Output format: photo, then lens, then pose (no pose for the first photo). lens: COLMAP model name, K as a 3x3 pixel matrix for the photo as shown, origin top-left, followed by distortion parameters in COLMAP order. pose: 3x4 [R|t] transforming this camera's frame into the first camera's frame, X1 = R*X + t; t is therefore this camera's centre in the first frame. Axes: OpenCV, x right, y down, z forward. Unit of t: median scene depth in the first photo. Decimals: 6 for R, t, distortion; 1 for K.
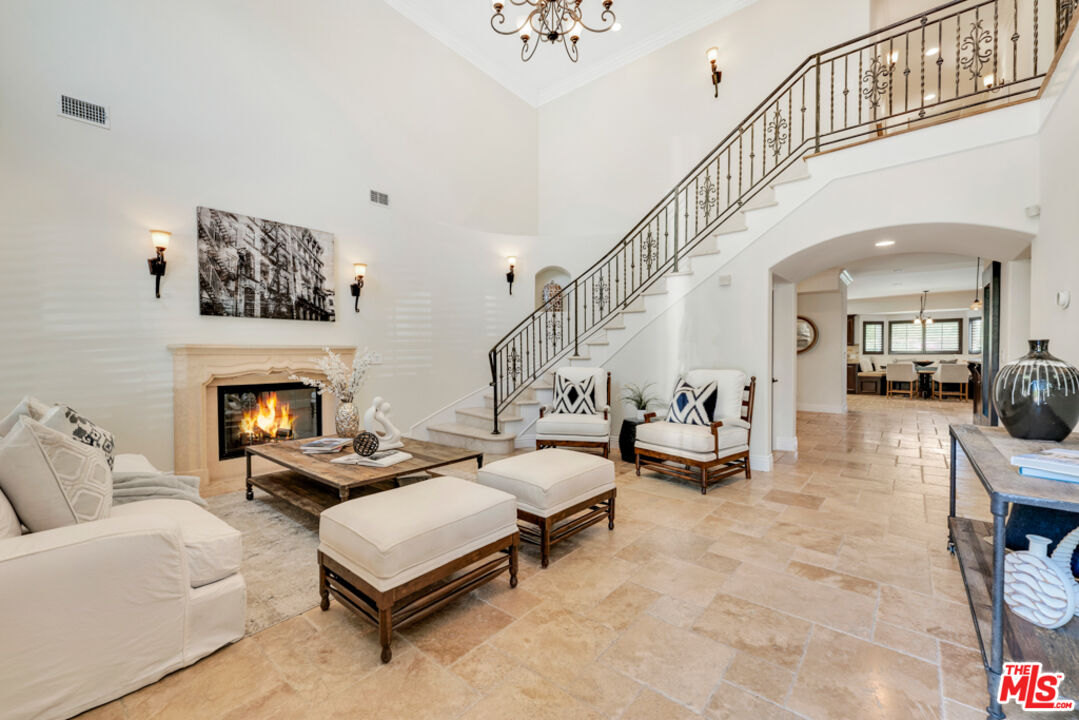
lens RADIAL K [[442.4, 0, 538.4], [0, 442.4, 362.6], [0, 0, 1]] dist [0.002463, 0.000396]
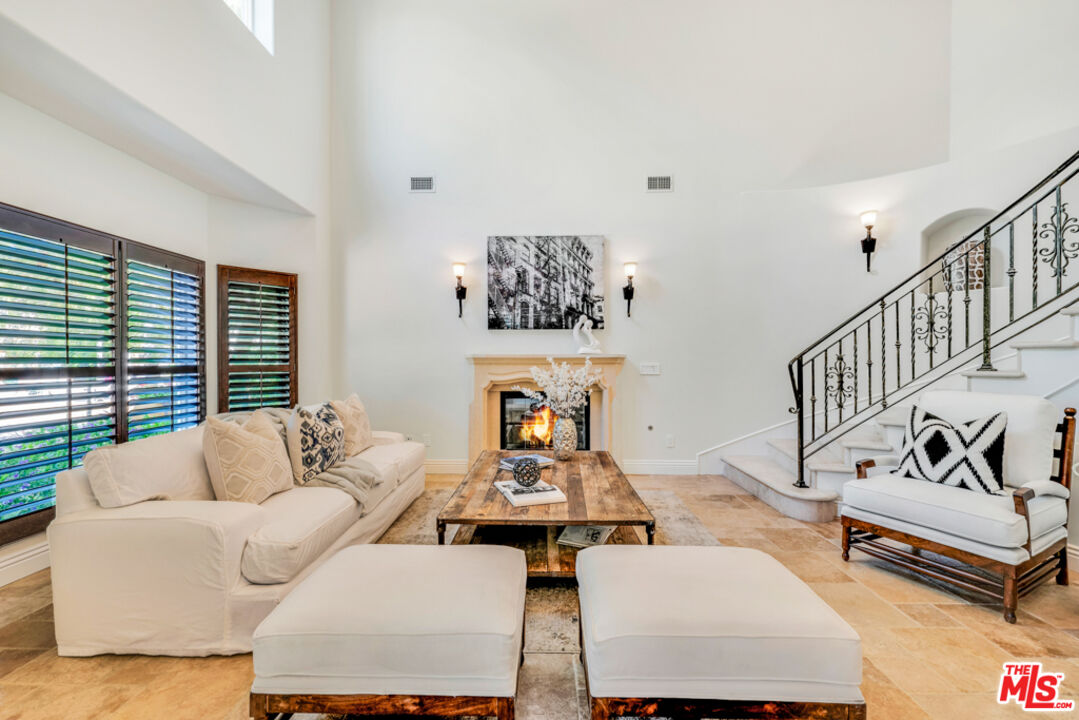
lens RADIAL K [[442.4, 0, 538.4], [0, 442.4, 362.6], [0, 0, 1]] dist [0.002463, 0.000396]
pose [[0.631106, 0.006941, -0.775666, 0.191708], [-0.017235, 0.999839, -0.005076, -0.015092], [0.775505, 0.016572, 0.631123, 0.322794]]
